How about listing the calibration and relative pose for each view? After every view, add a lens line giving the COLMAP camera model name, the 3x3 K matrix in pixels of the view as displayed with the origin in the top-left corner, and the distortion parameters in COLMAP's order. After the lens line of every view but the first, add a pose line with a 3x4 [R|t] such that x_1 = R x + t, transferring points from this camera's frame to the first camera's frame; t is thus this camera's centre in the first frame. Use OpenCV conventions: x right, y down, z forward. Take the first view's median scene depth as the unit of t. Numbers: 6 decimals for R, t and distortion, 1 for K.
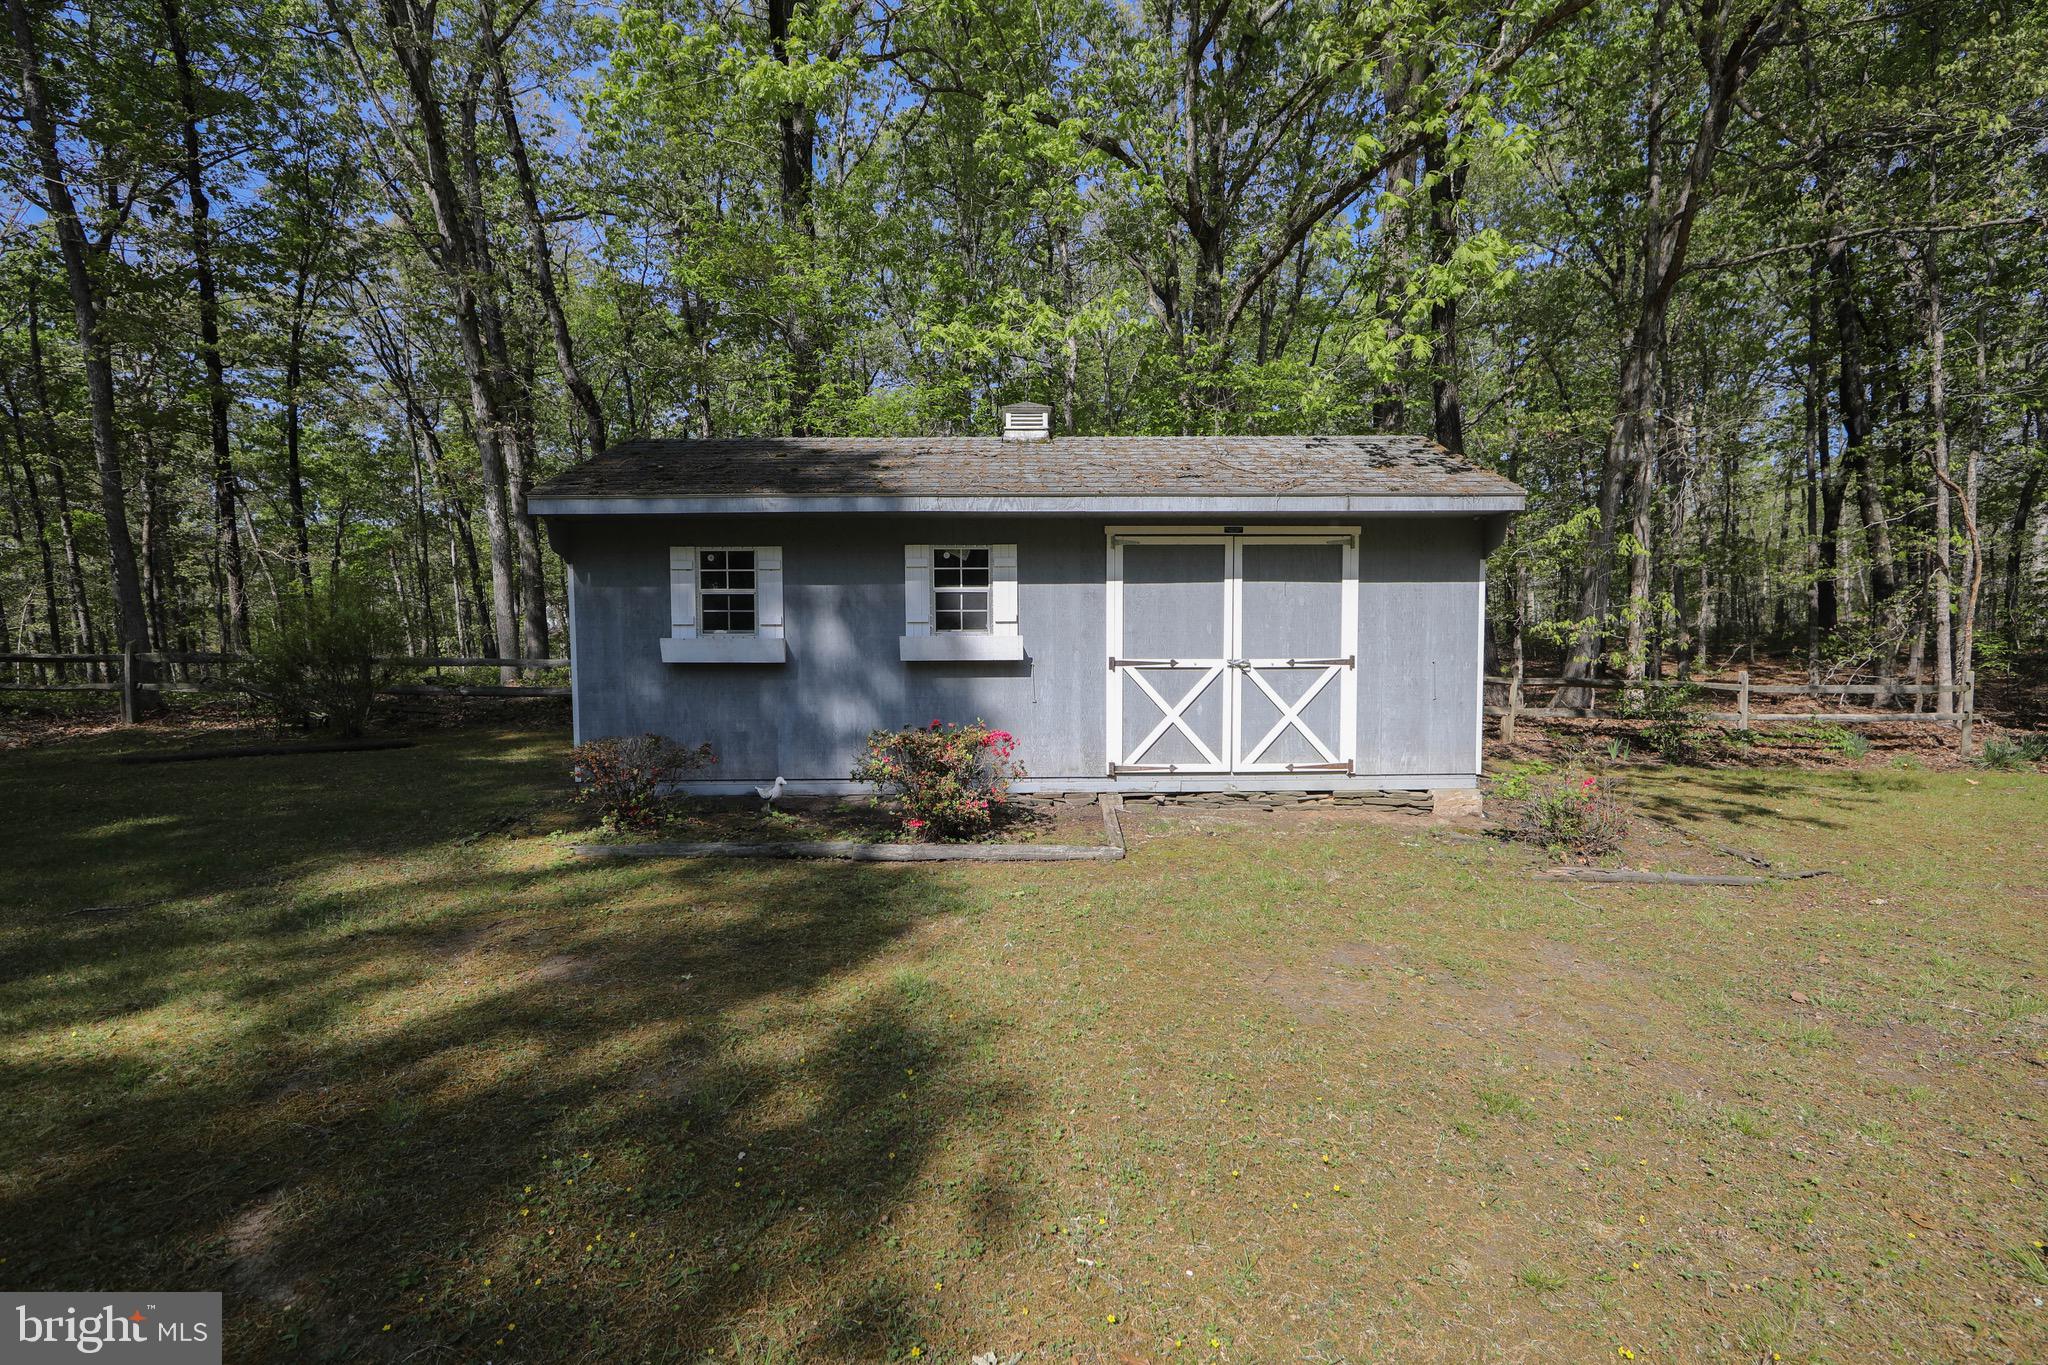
lens RADIAL K [[821.3, 0, 1025.0], [0, 821.3, 692.0], [0, 0, 1]] dist [0.000169, 0.000212]
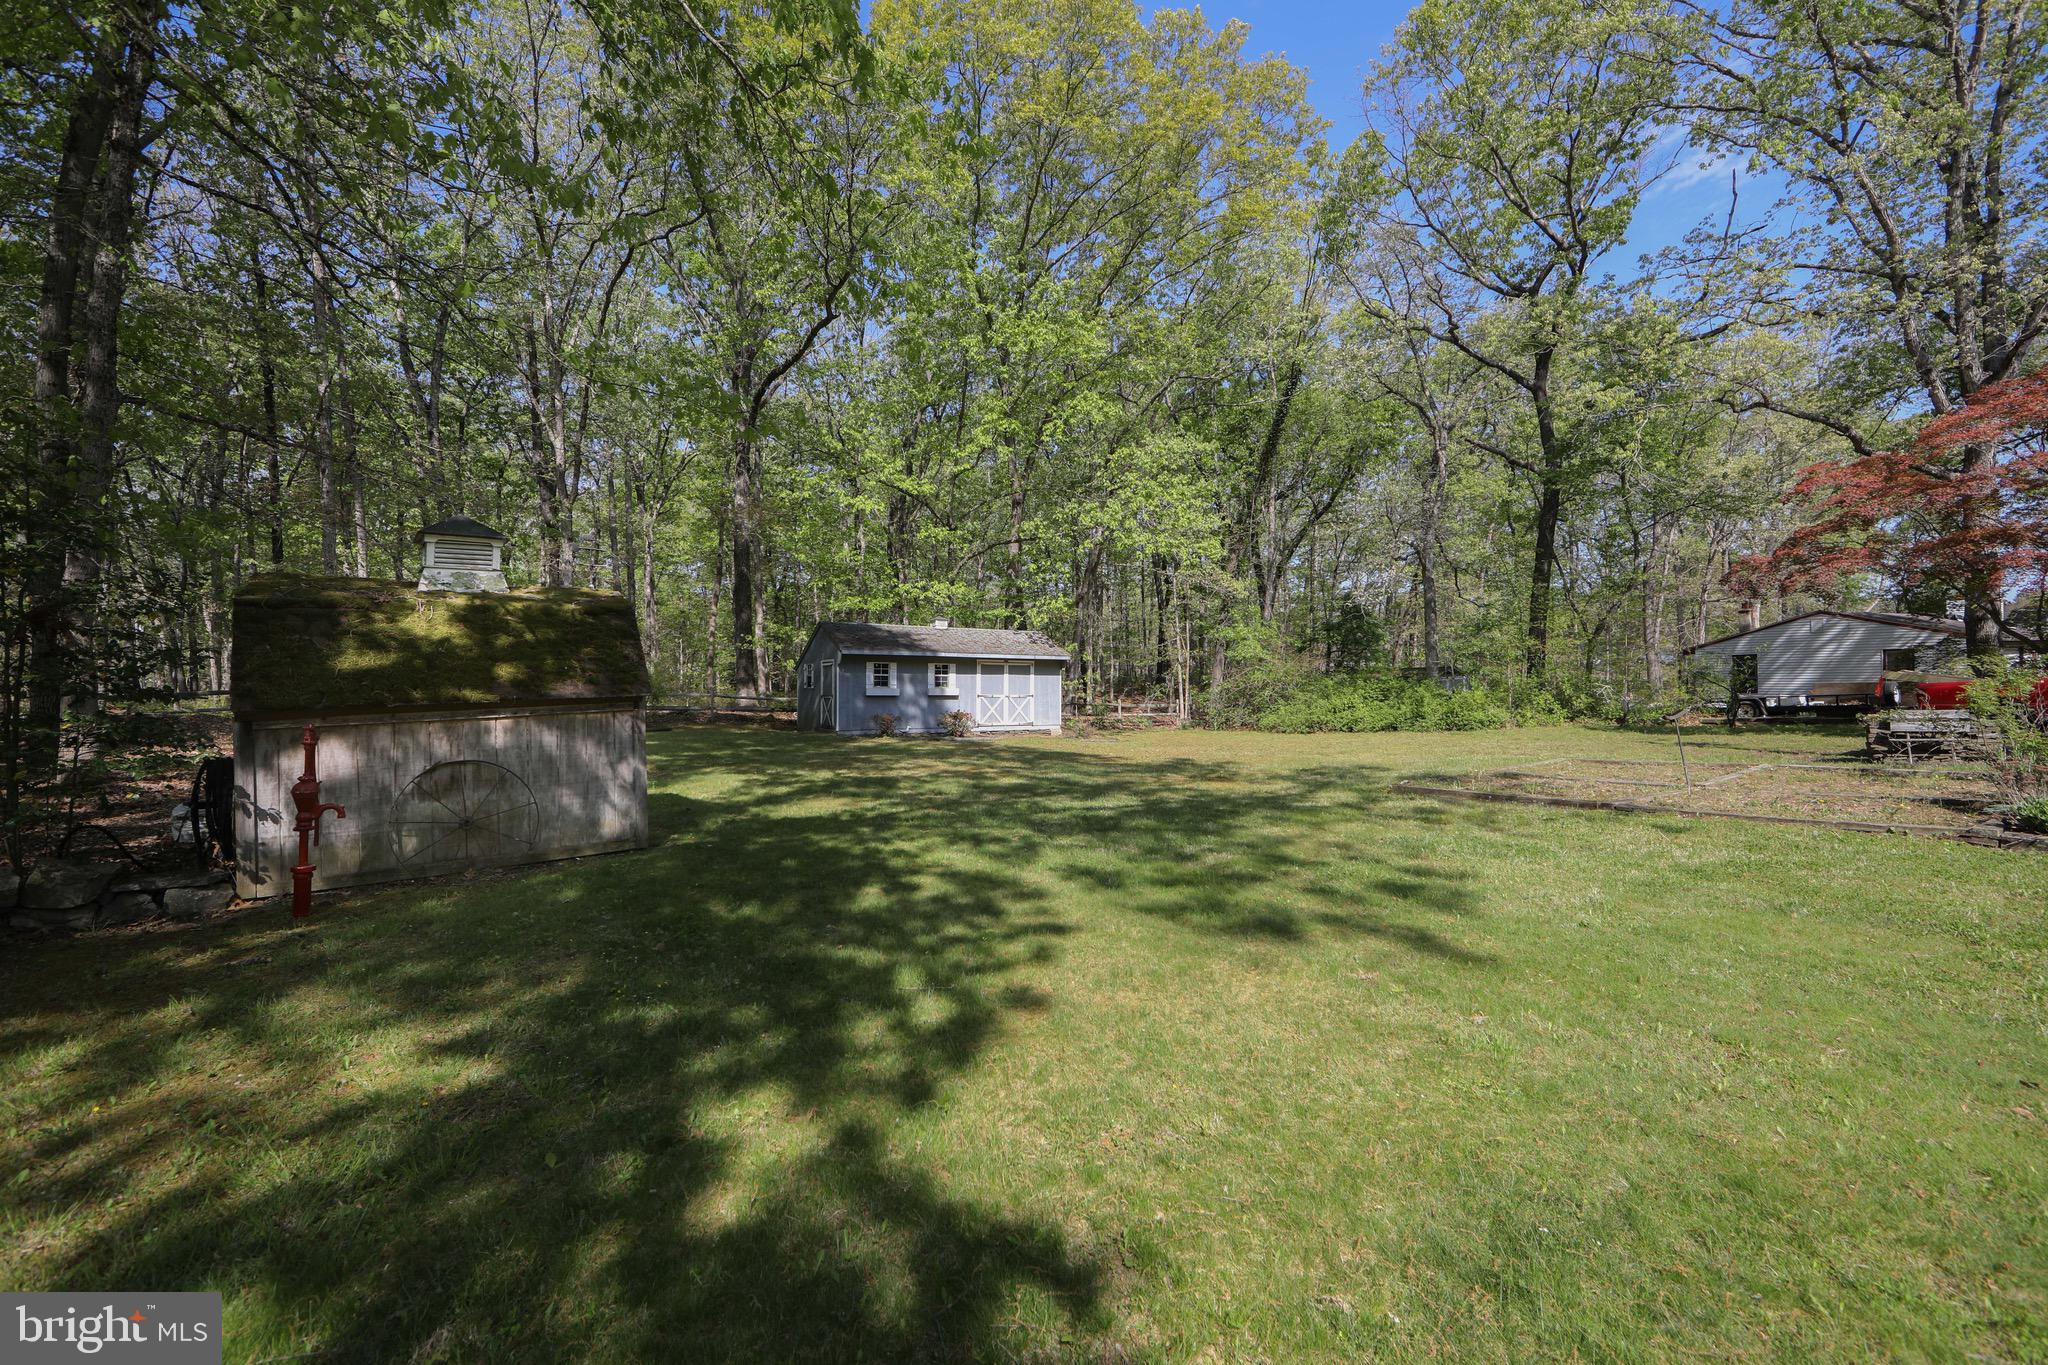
lens RADIAL K [[821.3, 0, 1023.5], [0, 821.3, 687.6], [0, 0, 1]] dist [0.000169, 0.000212]
pose [[0.841350, 0.007557, 0.540438, -1.724918], [0.017196, 0.999022, -0.040740, 0.080453], [-0.540217, 0.043569, 0.840397, -2.222585]]
